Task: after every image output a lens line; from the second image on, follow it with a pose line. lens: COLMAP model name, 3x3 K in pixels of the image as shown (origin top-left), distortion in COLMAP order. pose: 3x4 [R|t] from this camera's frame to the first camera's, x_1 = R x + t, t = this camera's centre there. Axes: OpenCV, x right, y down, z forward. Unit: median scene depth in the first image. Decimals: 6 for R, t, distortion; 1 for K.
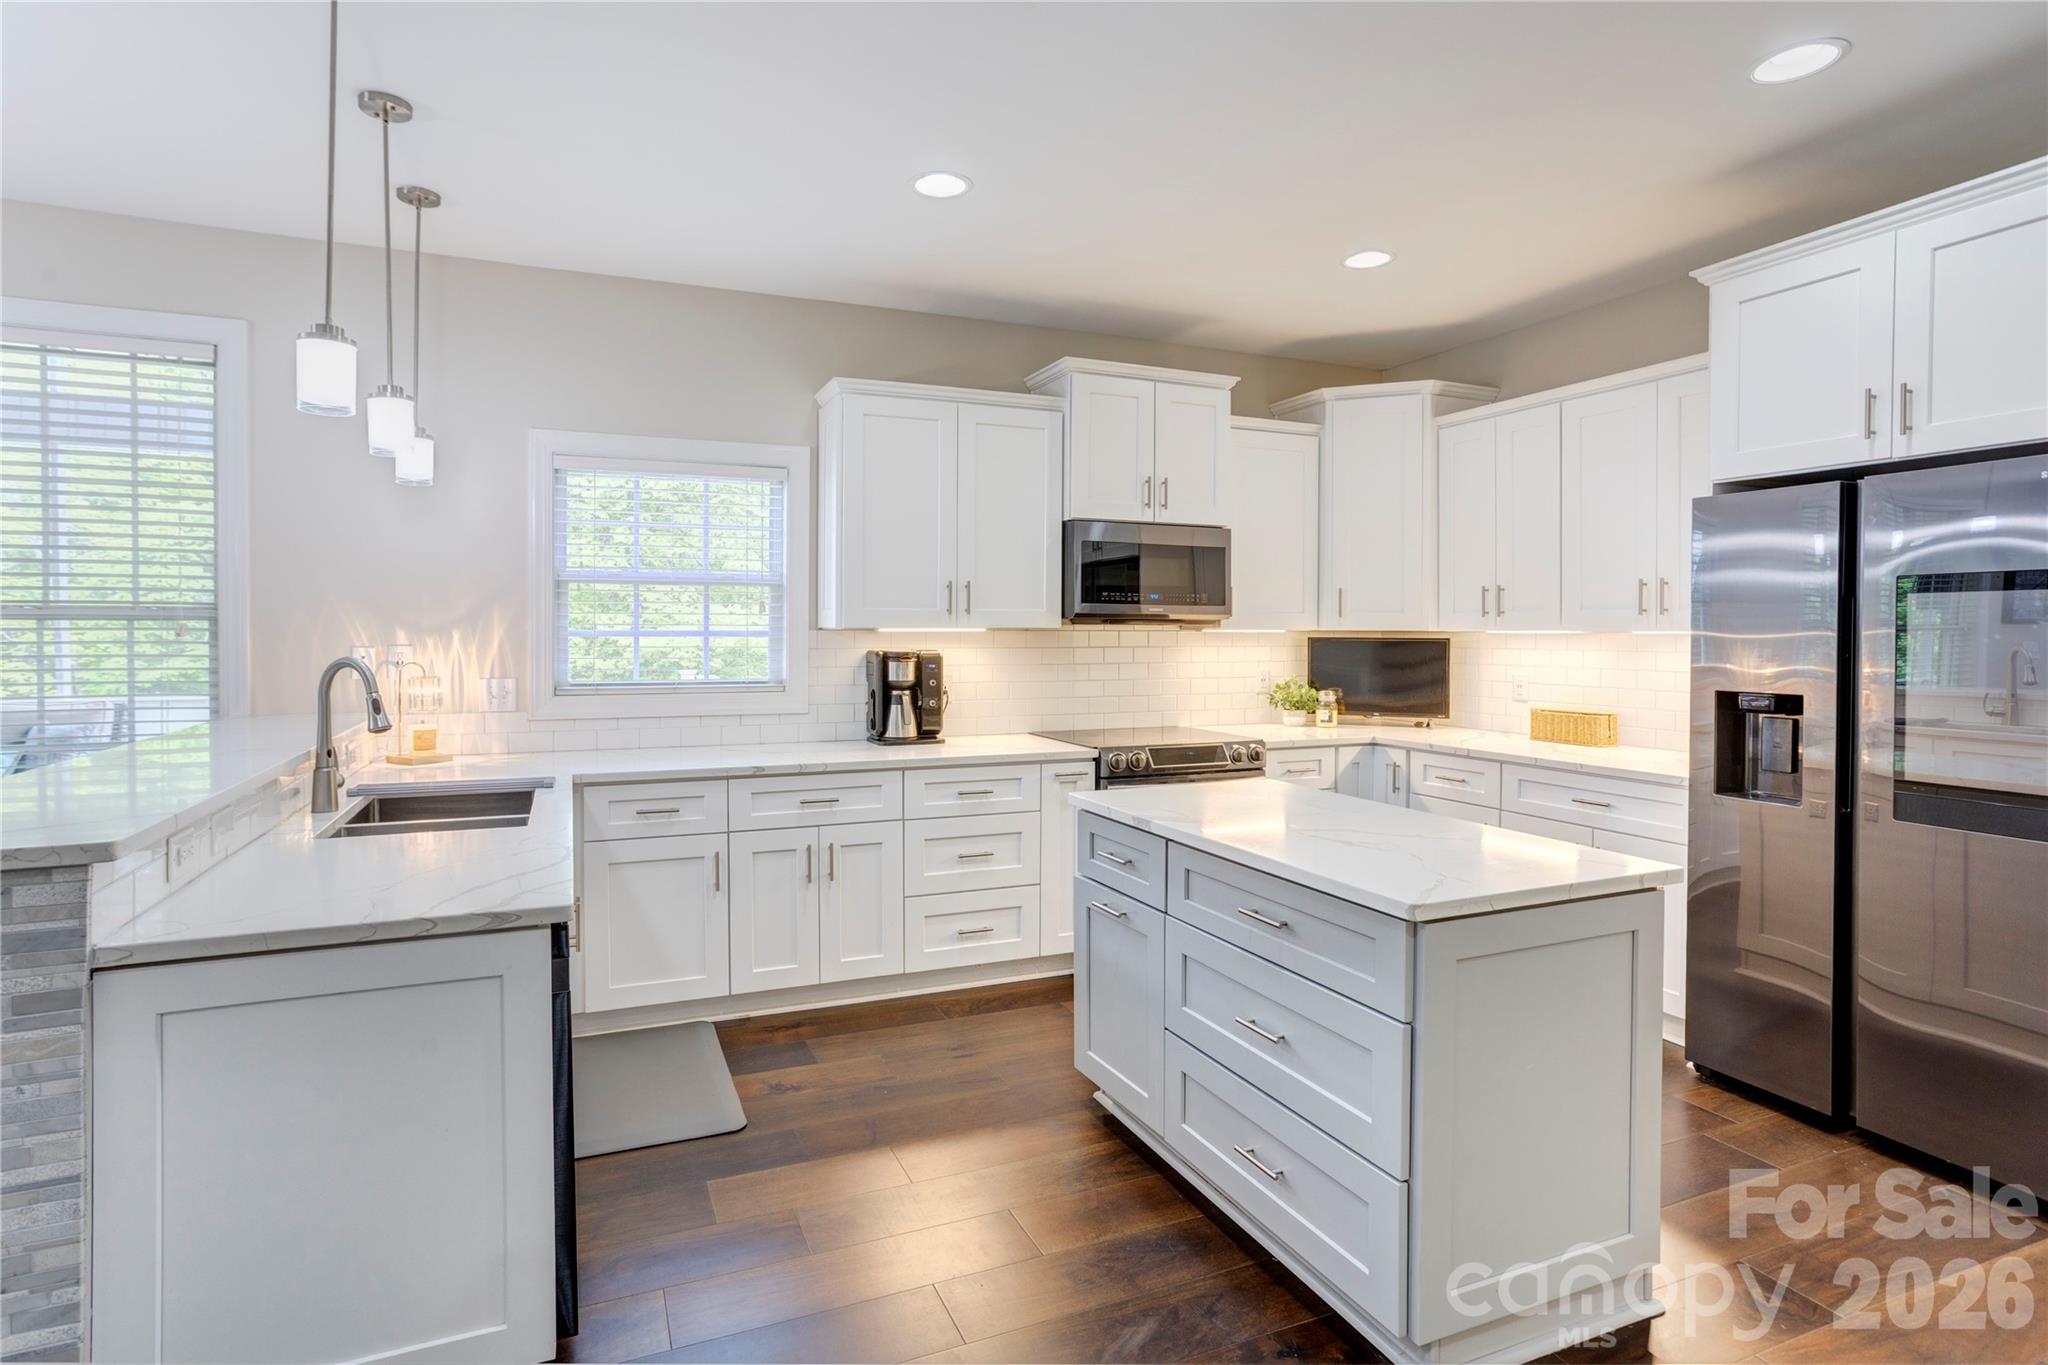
lens RADIAL K [[1017.0, 0, 1016.0], [0, 1017.0, 639.8], [0, 0, 1]] dist [0.000037, 0.000696]
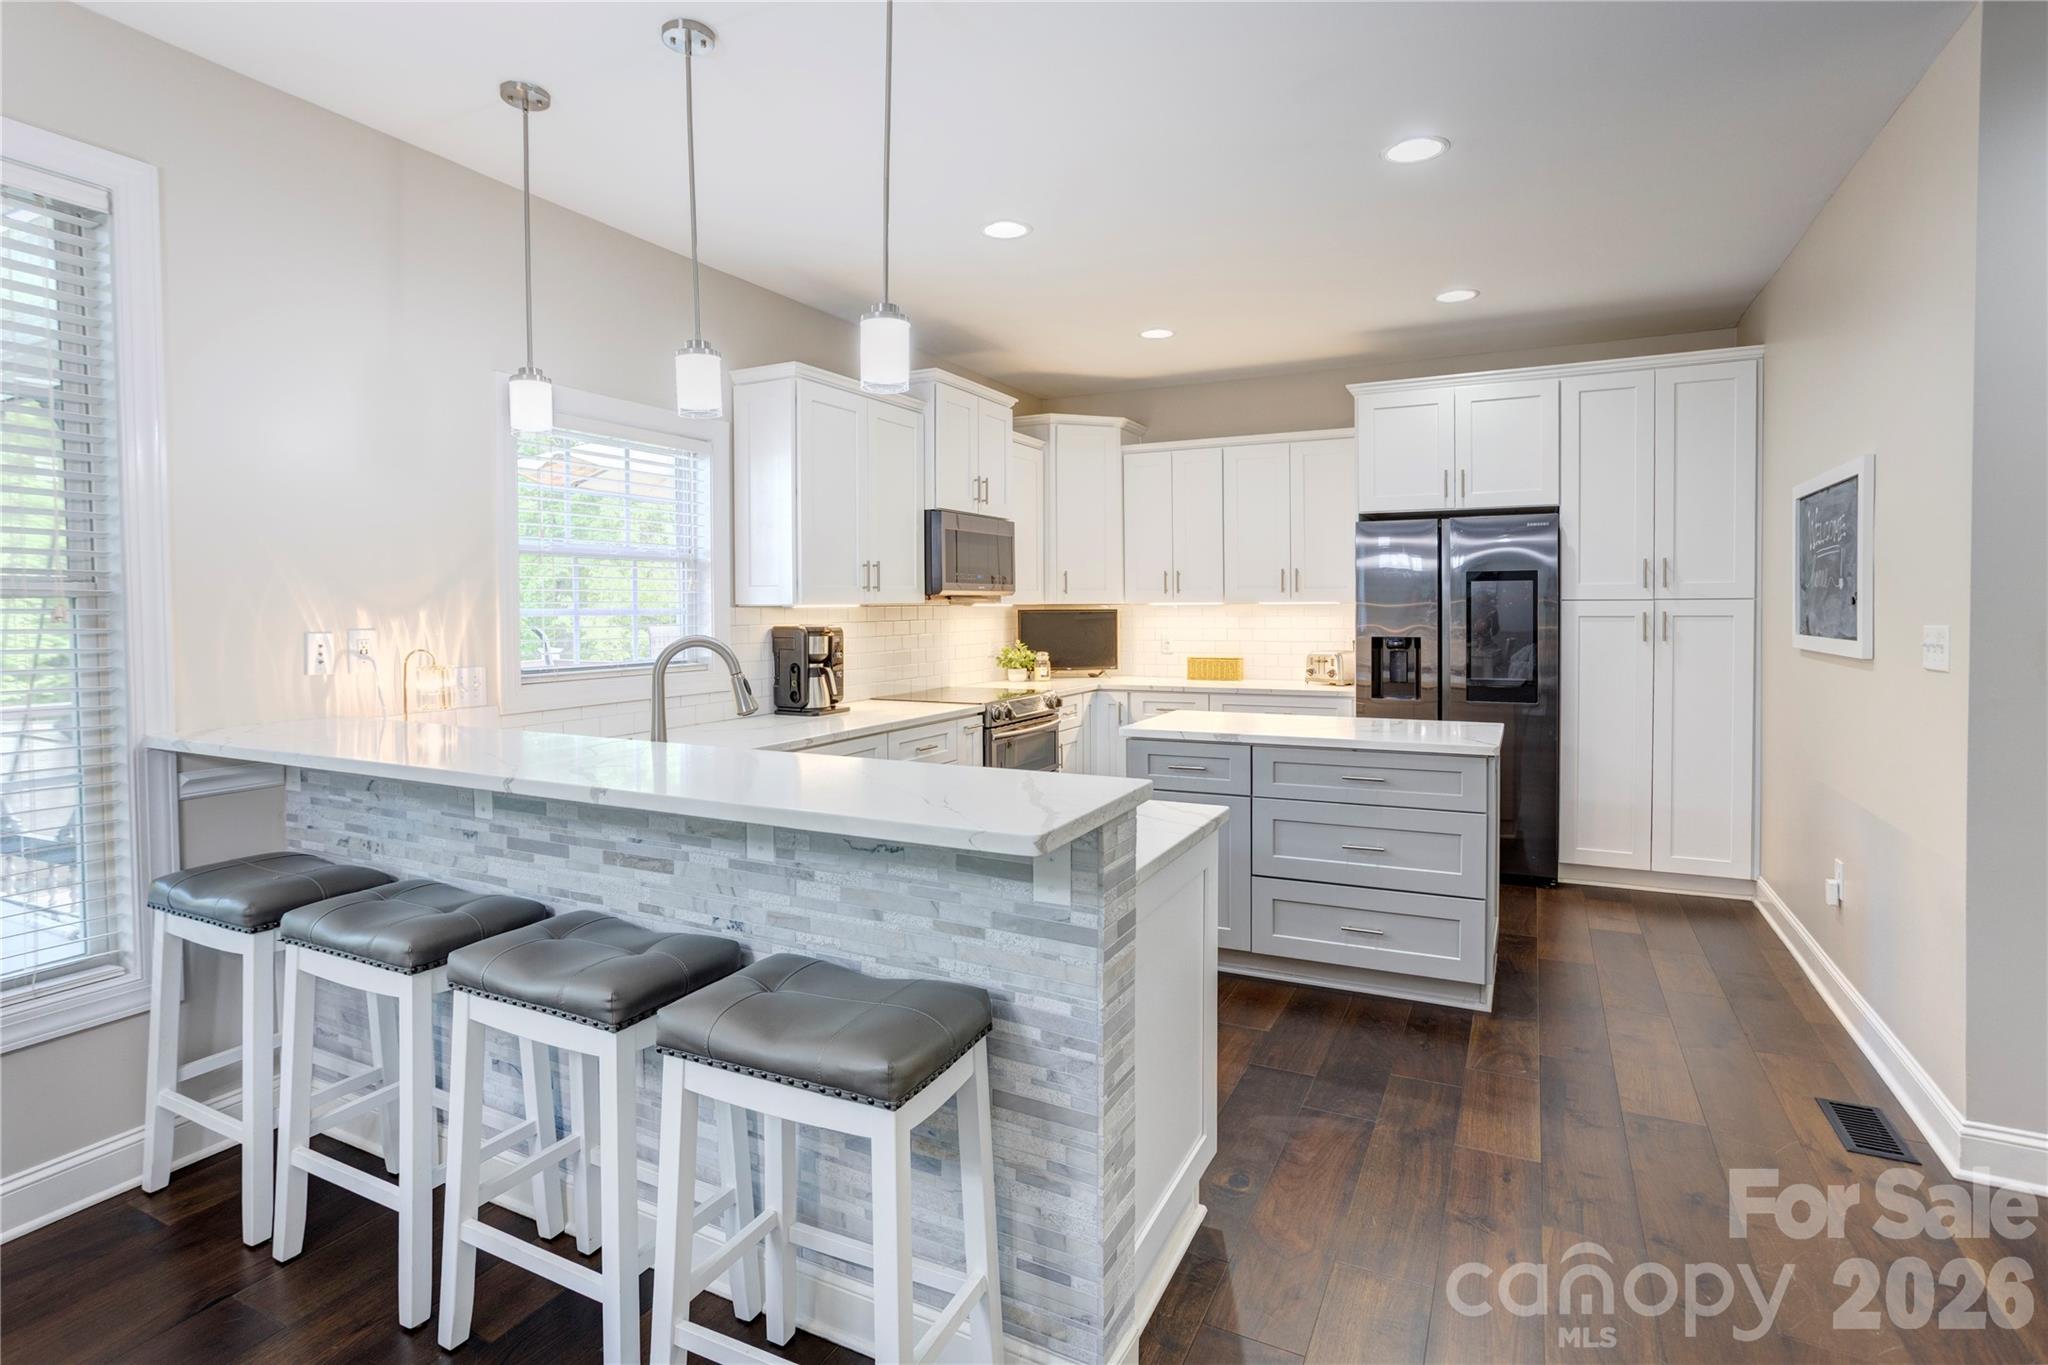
lens RADIAL K [[1030.2, 0, 1027.1], [0, 1030.2, 619.8], [0, 0, 1]] dist [0.027770, 0.000163]
pose [[0.754964, -0.016497, 0.655559, -0.644054], [0.014482, 0.999859, 0.008484, -0.001274], [-0.655607, 0.003089, 0.755096, 0.052688]]
